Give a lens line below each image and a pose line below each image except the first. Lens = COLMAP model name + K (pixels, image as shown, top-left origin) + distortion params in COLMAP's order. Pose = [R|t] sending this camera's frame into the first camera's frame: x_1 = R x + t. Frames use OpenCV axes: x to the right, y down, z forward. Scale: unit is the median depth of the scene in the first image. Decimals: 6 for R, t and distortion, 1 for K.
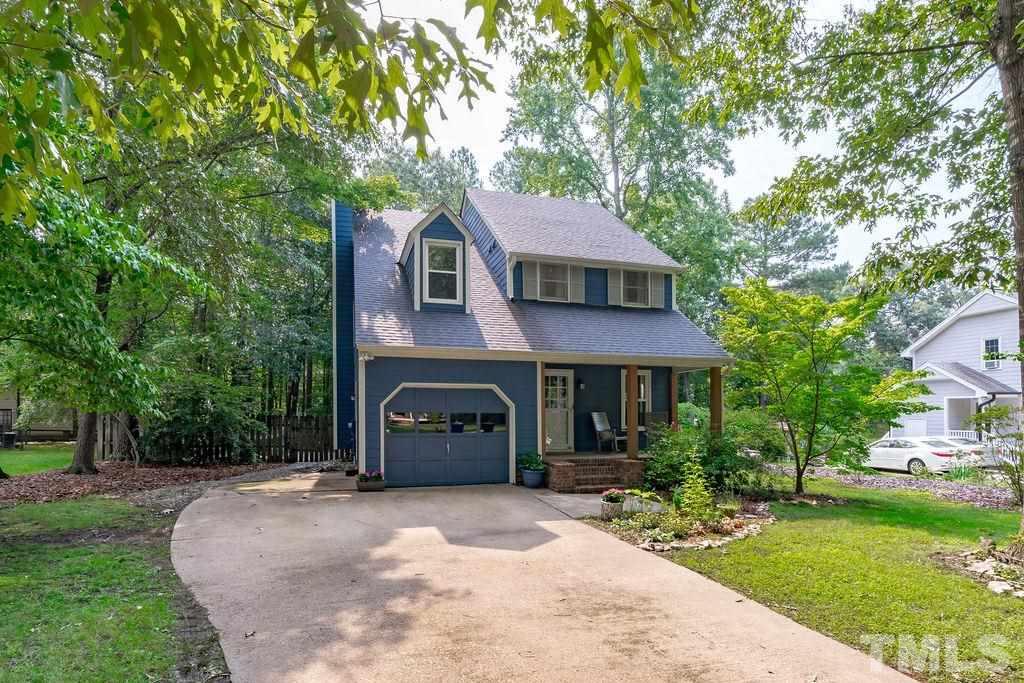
lens RADIAL K [[465.5, 0, 517.0], [0, 465.5, 352.4], [0, 0, 1]] dist [-0.006514, 0.002592]
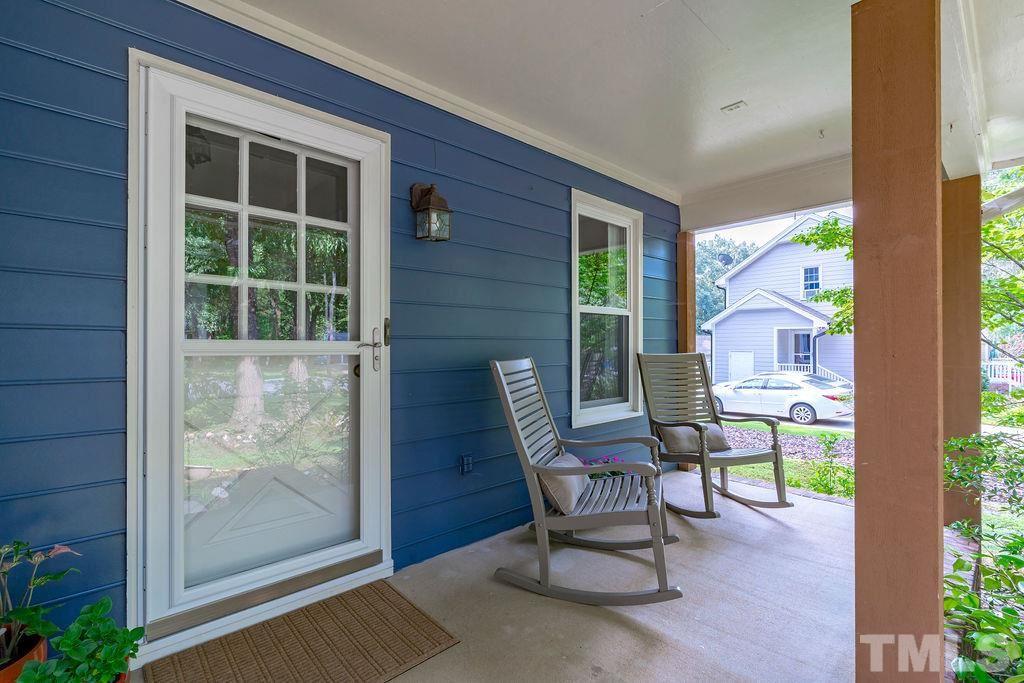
lens RADIAL K [[465.5, 0, 509.2], [0, 465.5, 342.9], [0, 0, 1]] dist [-0.006514, 0.002592]
pose [[0.889031, -0.000935, 0.457847, 0.082553], [-0.058986, 0.991430, 0.116562, 0.101531], [-0.454032, -0.130634, 0.881357, 0.852840]]
